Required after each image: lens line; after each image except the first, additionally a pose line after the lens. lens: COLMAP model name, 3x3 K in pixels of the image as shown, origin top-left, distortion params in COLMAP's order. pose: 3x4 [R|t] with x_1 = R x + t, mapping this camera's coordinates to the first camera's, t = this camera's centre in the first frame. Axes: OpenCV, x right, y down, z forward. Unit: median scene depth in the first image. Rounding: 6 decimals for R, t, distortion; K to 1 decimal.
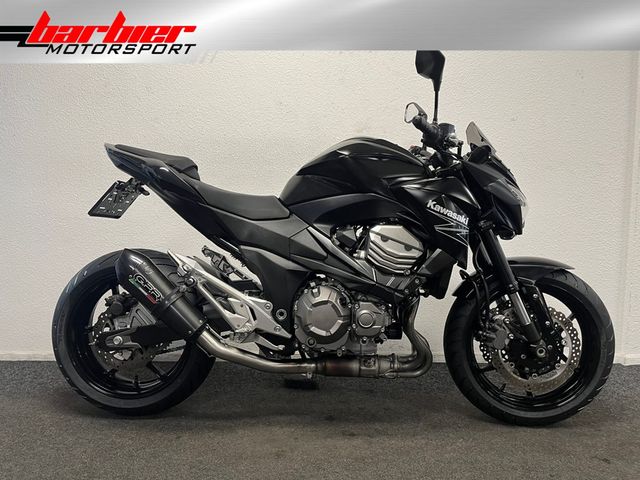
lens RADIAL K [[482.9, 0, 320.0], [0, 482.9, 240.0], [0, 0, 1]] dist [0.081329, -0.101653]
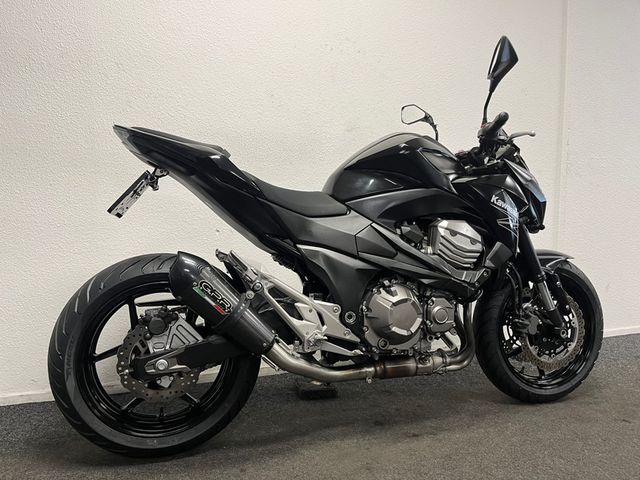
lens RADIAL K [[482.9, 0, 320.0], [0, 482.9, 240.0], [0, 0, 1]] dist [0.081329, -0.101653]
pose [[0.936615, -0.021596, 0.349693, -0.455772], [0.029418, 0.999421, -0.017071, 0.019258], [-0.349122, 0.026276, 0.936709, 0.142757]]
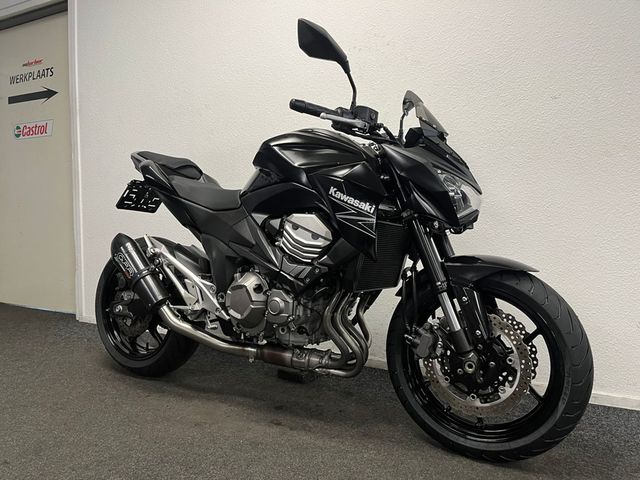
lens RADIAL K [[482.9, 0, 320.0], [0, 482.9, 240.0], [0, 0, 1]] dist [0.081329, -0.101653]
pose [[0.889752, 0.025515, -0.455731, 0.600555], [-0.044177, 0.998563, -0.030343, 0.049693], [0.454301, 0.047130, 0.889600, 0.133899]]
